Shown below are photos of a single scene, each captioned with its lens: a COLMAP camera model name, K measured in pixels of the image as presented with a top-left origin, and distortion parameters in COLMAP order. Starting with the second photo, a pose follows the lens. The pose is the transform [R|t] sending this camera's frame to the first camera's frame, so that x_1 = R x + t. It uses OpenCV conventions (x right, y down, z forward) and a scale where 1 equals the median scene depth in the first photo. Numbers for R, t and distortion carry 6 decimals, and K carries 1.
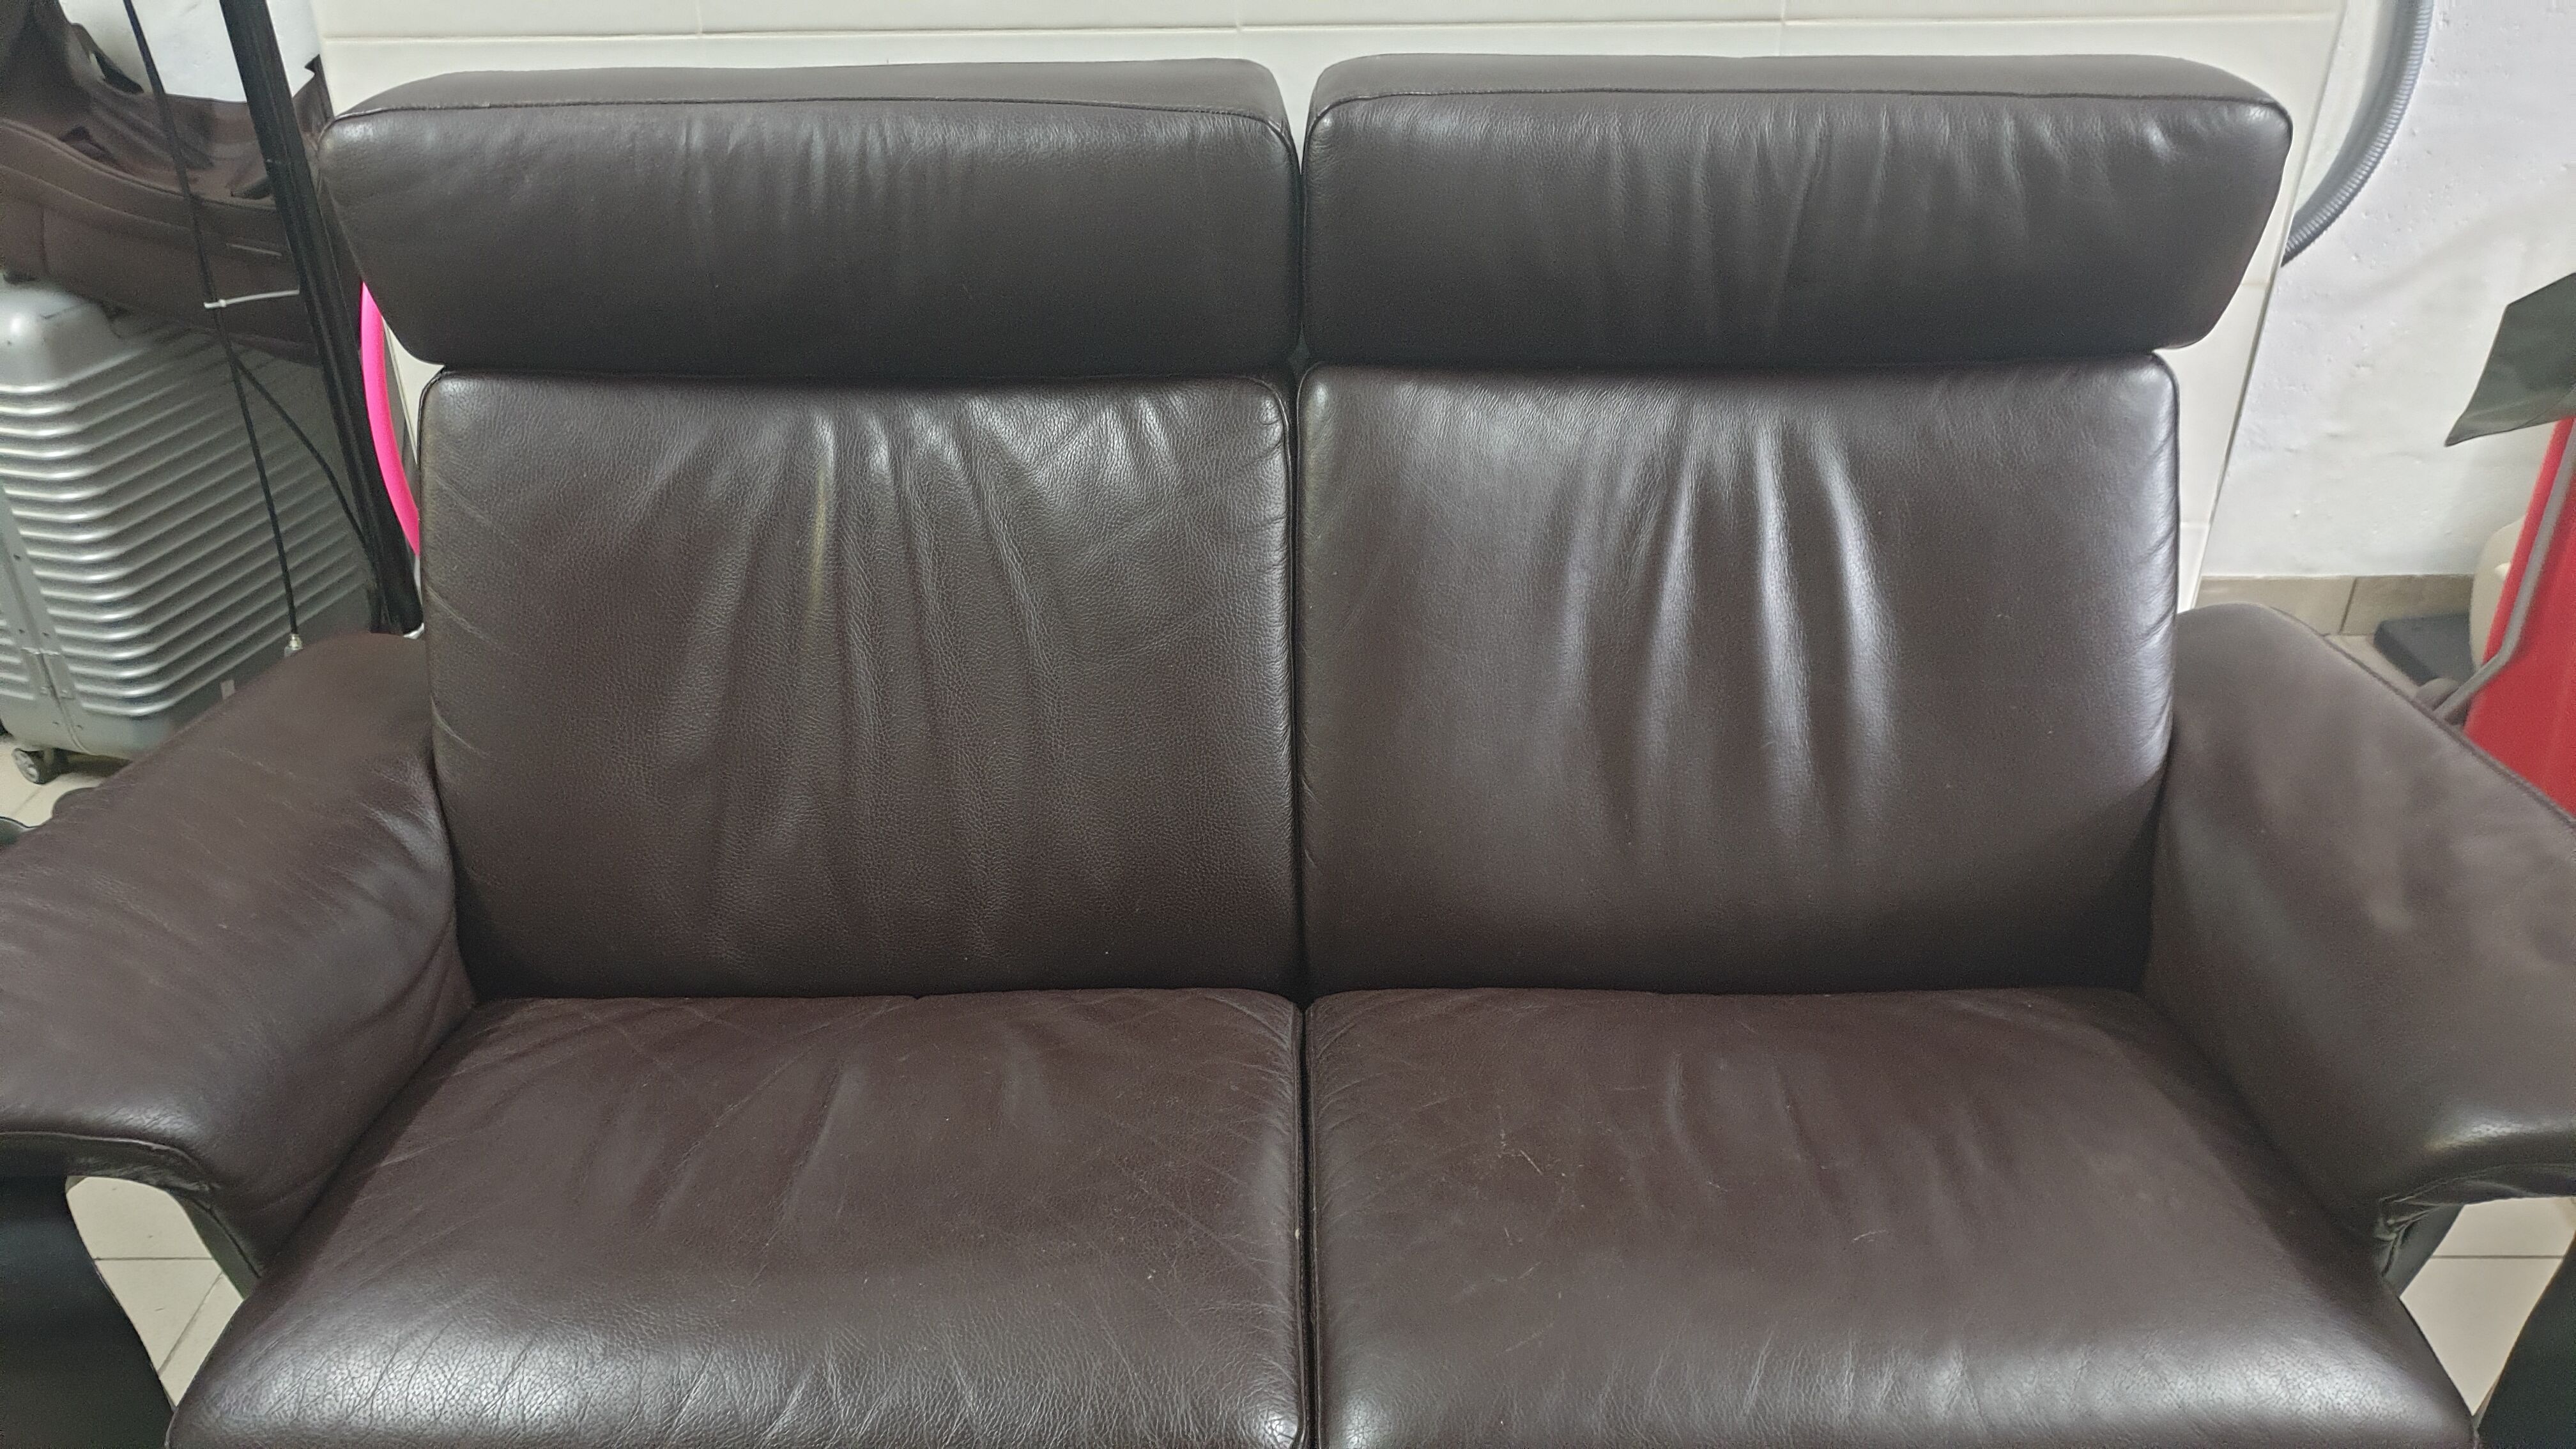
lens RADIAL K [[2005.8, 0, 1288.0], [0, 2005.8, 724.5], [0, 0, 1]] dist [-0.000144, 0.000751]
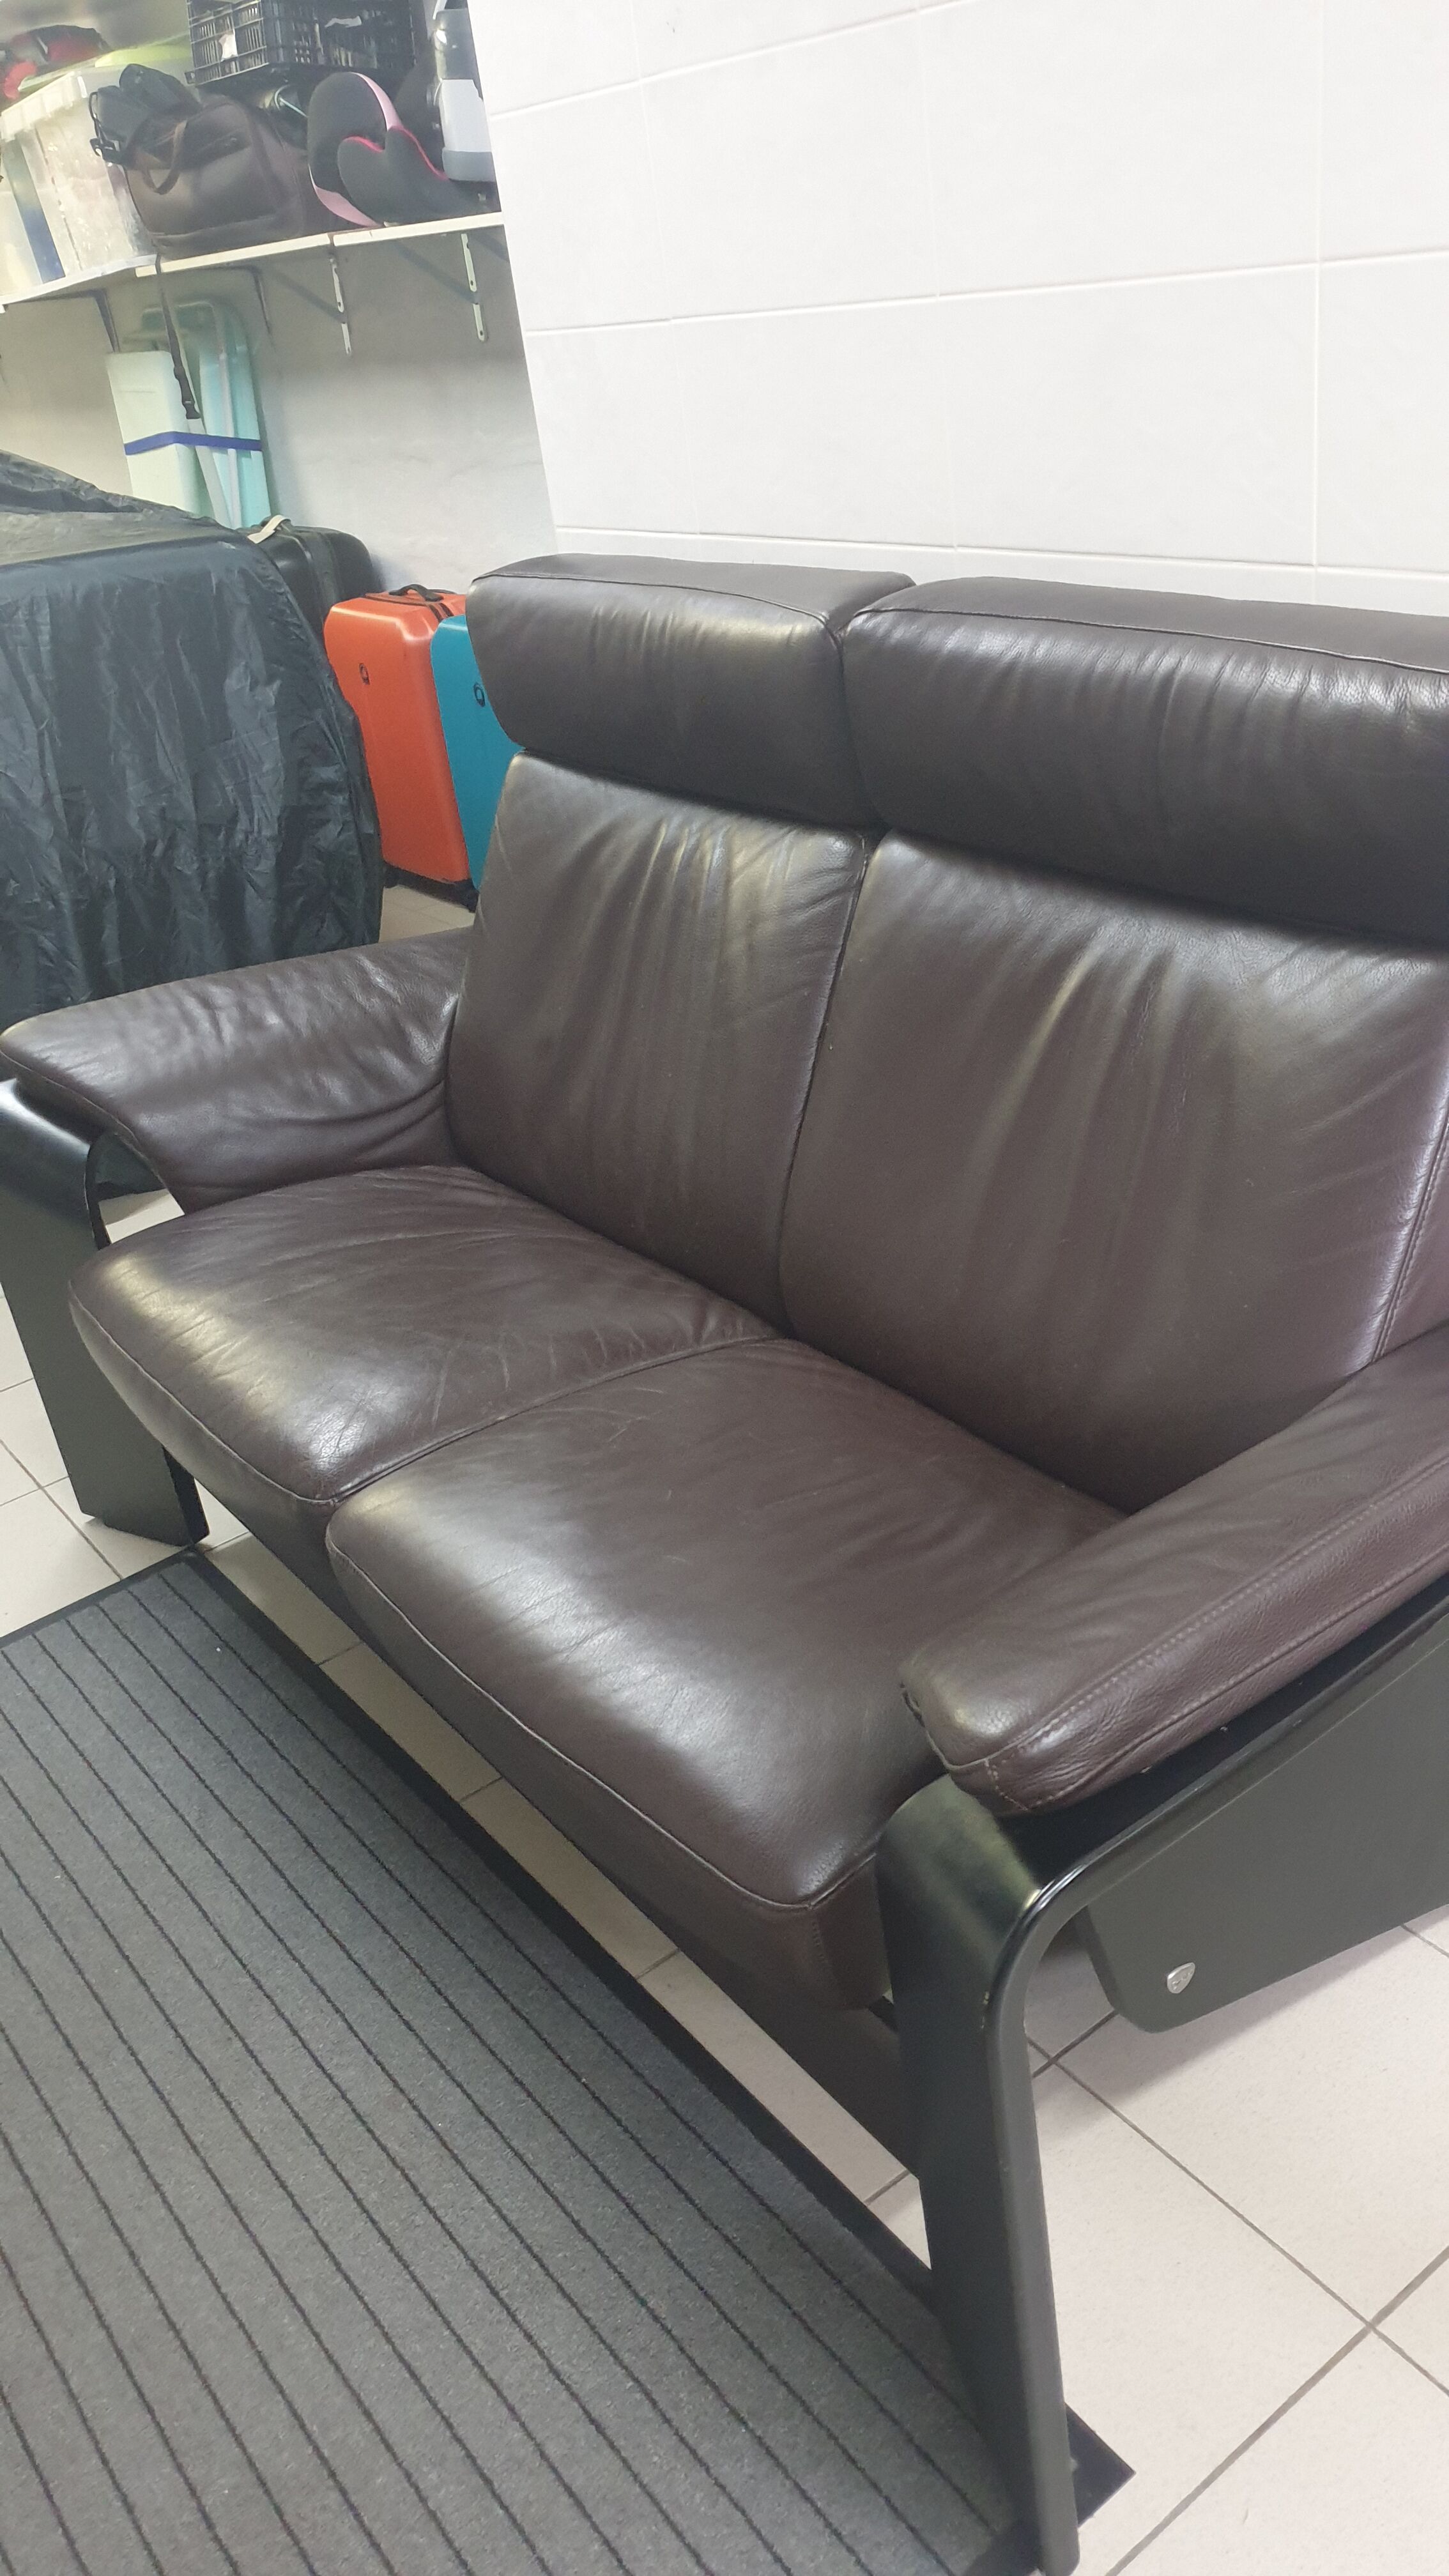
lens RADIAL K [[2005.8, 0, 724.5], [0, 2005.8, 1288.0], [0, 0, 1]] dist [-0.000144, 0.000751]
pose [[0.605027, 0.314276, -0.731555, 0.892538], [-0.327348, 0.935742, 0.131263, -0.046959], [0.725800, 0.160056, 0.669027, 0.167055]]
